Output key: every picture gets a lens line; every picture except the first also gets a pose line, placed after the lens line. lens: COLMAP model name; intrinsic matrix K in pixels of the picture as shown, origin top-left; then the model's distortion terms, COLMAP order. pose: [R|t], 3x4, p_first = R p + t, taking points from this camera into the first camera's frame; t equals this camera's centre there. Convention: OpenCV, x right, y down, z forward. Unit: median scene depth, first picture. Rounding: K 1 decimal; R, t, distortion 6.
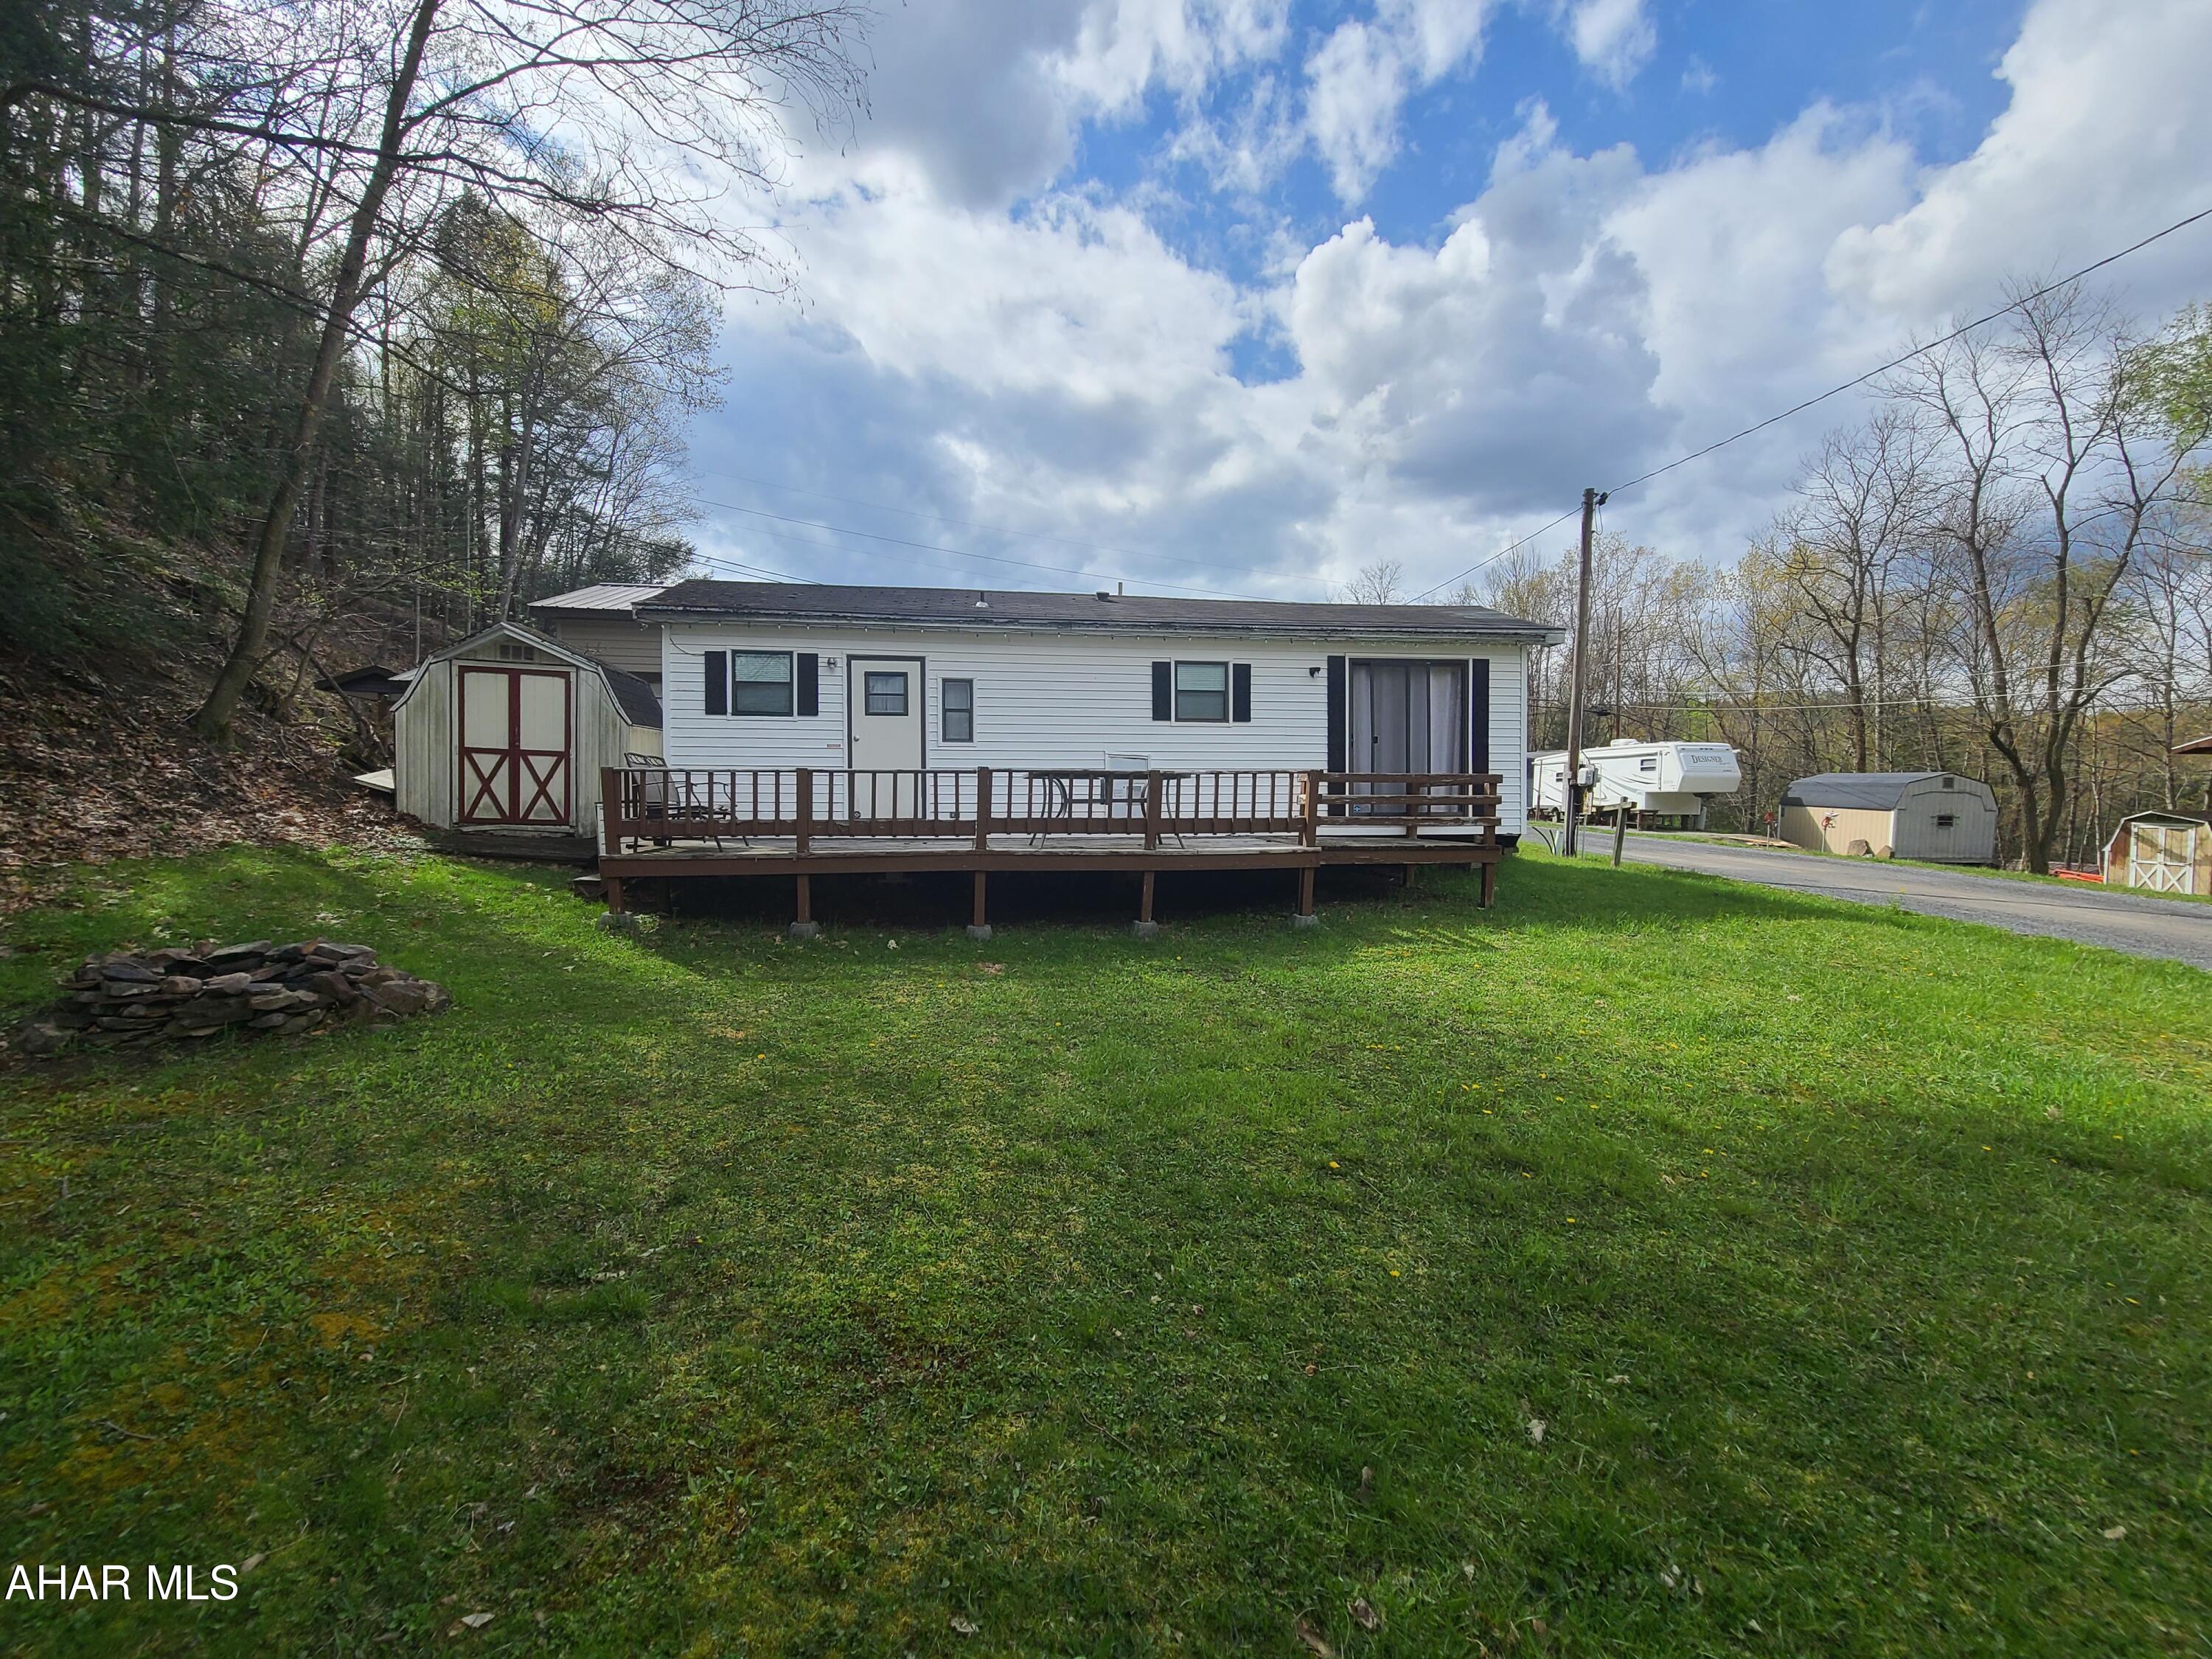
lens RADIAL K [[903.9, 0, 1144.6], [0, 903.9, 817.4], [0, 0, 1]] dist [-0.000418, -0.001196]
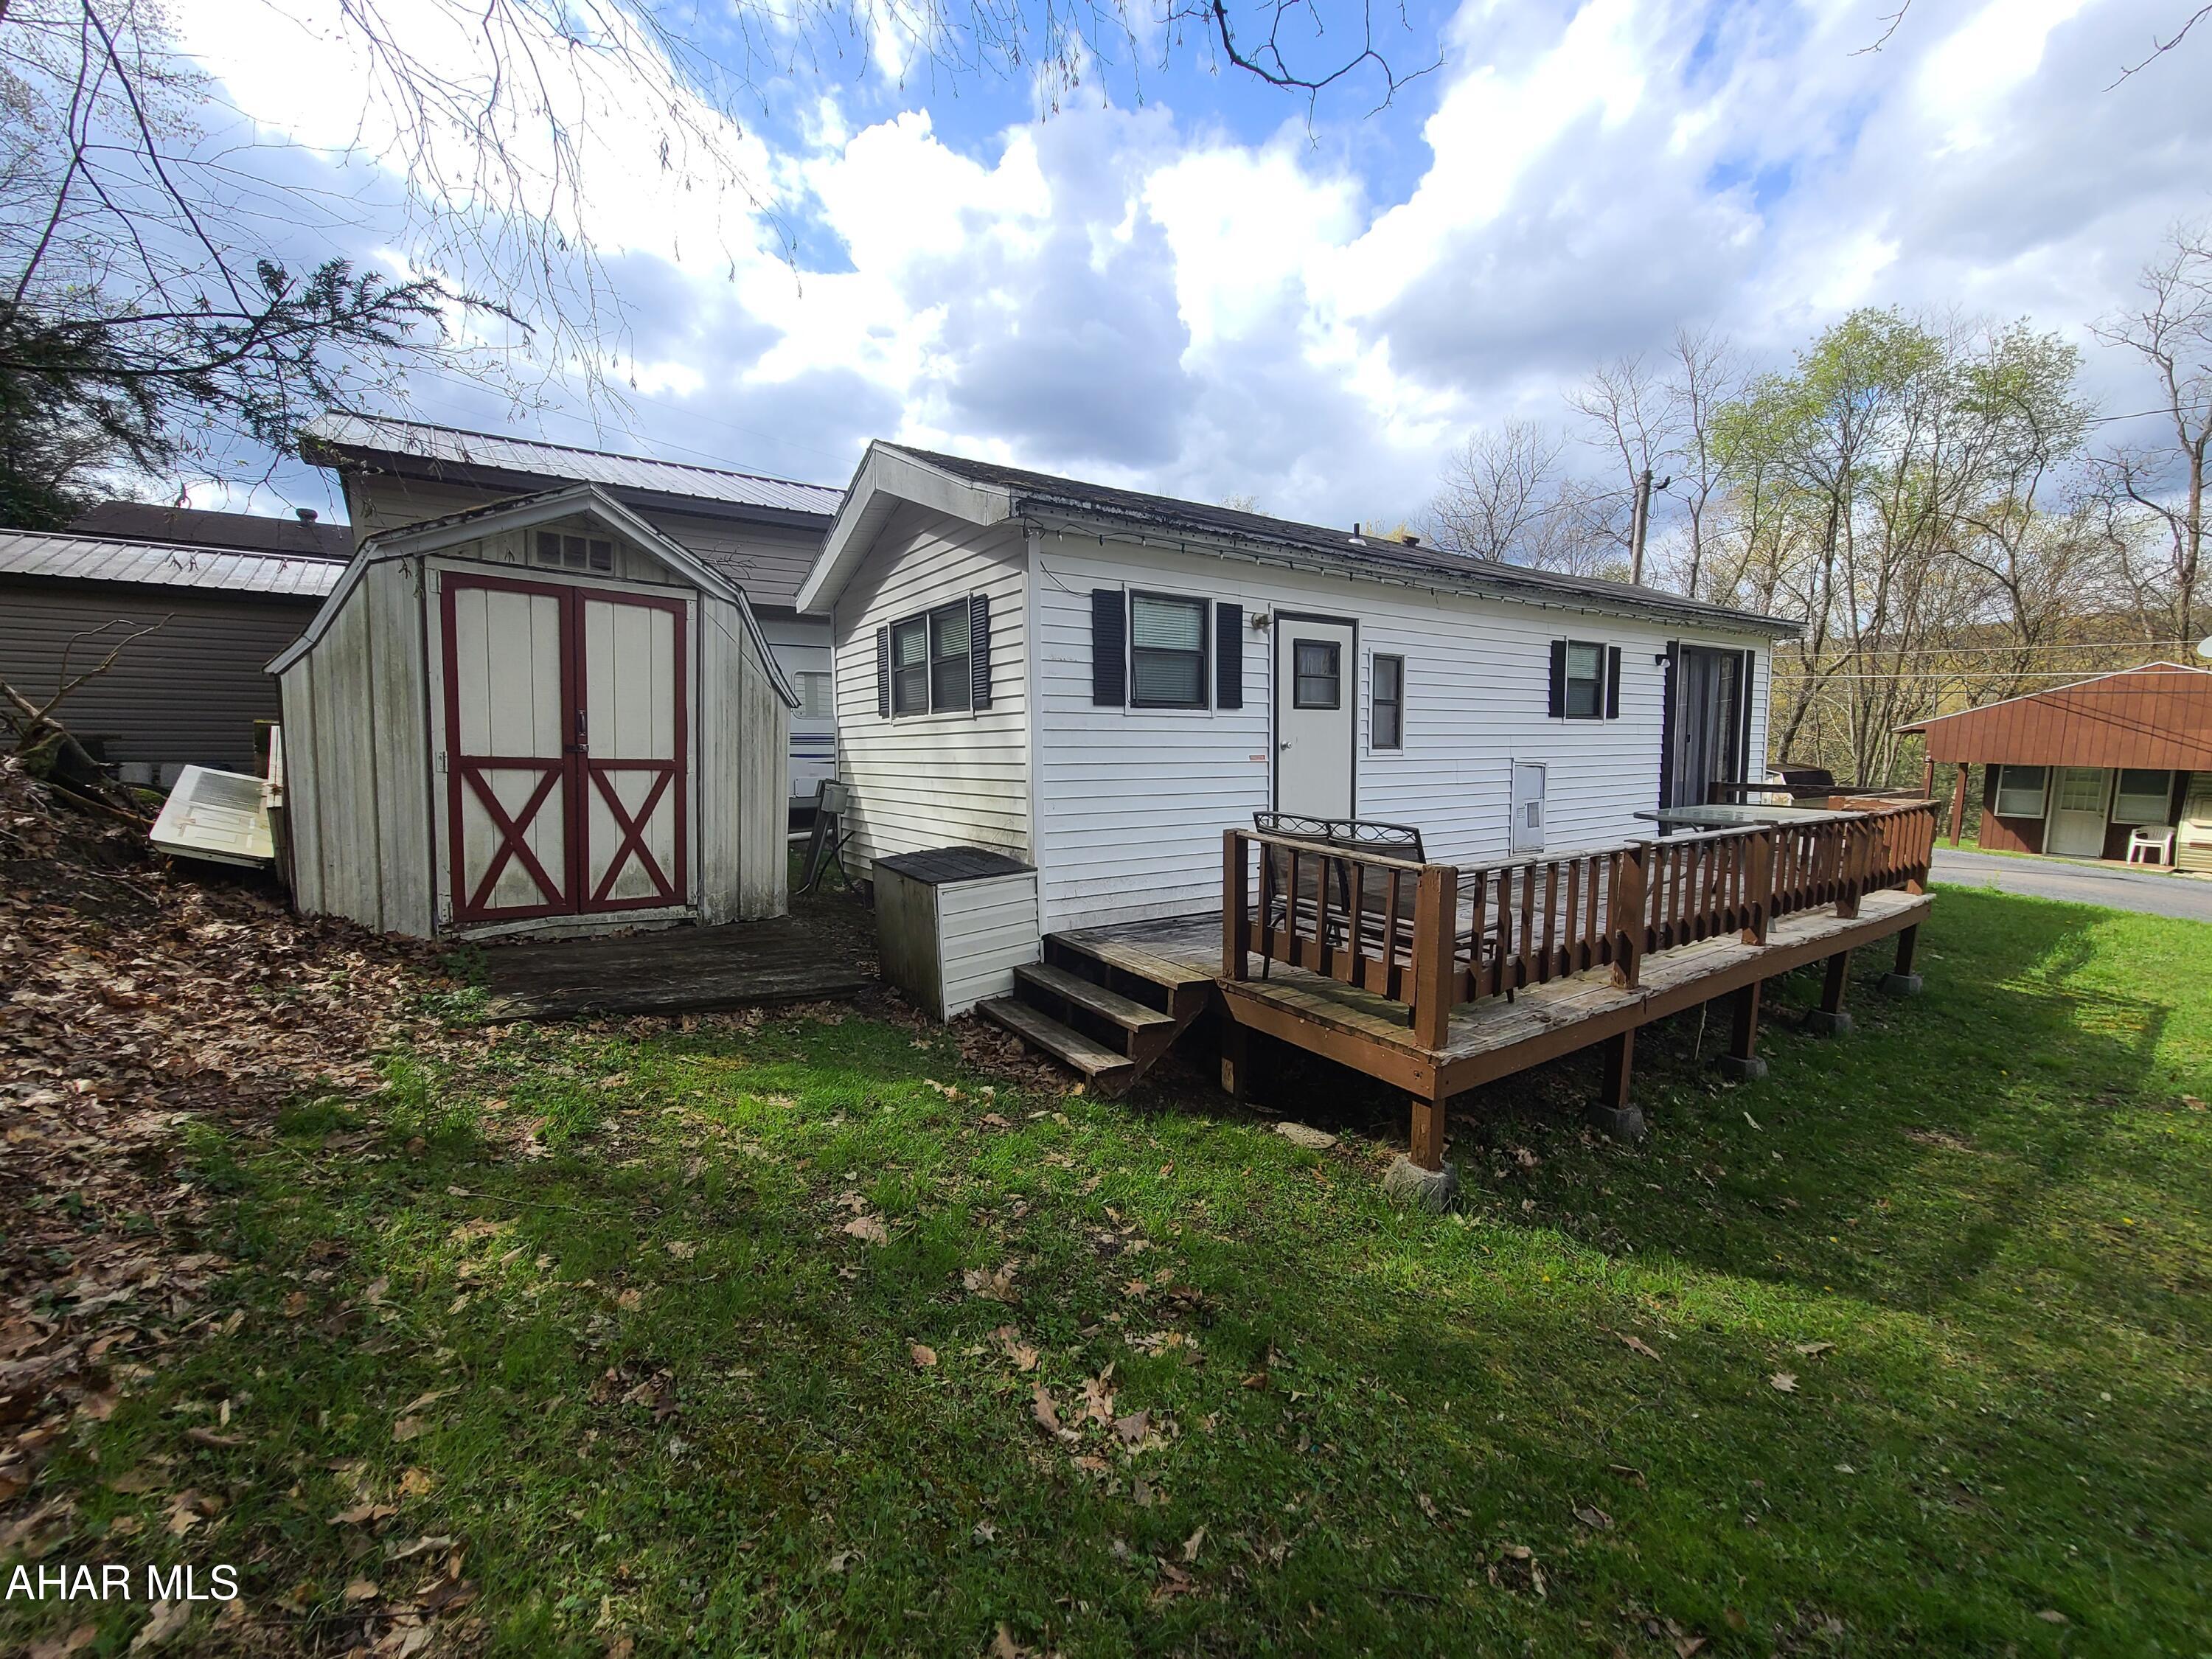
lens RADIAL K [[903.9, 0, 1113.9], [0, 903.9, 840.2], [0, 0, 1]] dist [-0.000418, -0.001196]
pose [[0.902421, -0.046638, 0.428323, -0.654376], [0.004845, 0.995160, 0.098150, -0.079138], [-0.430827, -0.086498, 0.898279, 0.450280]]
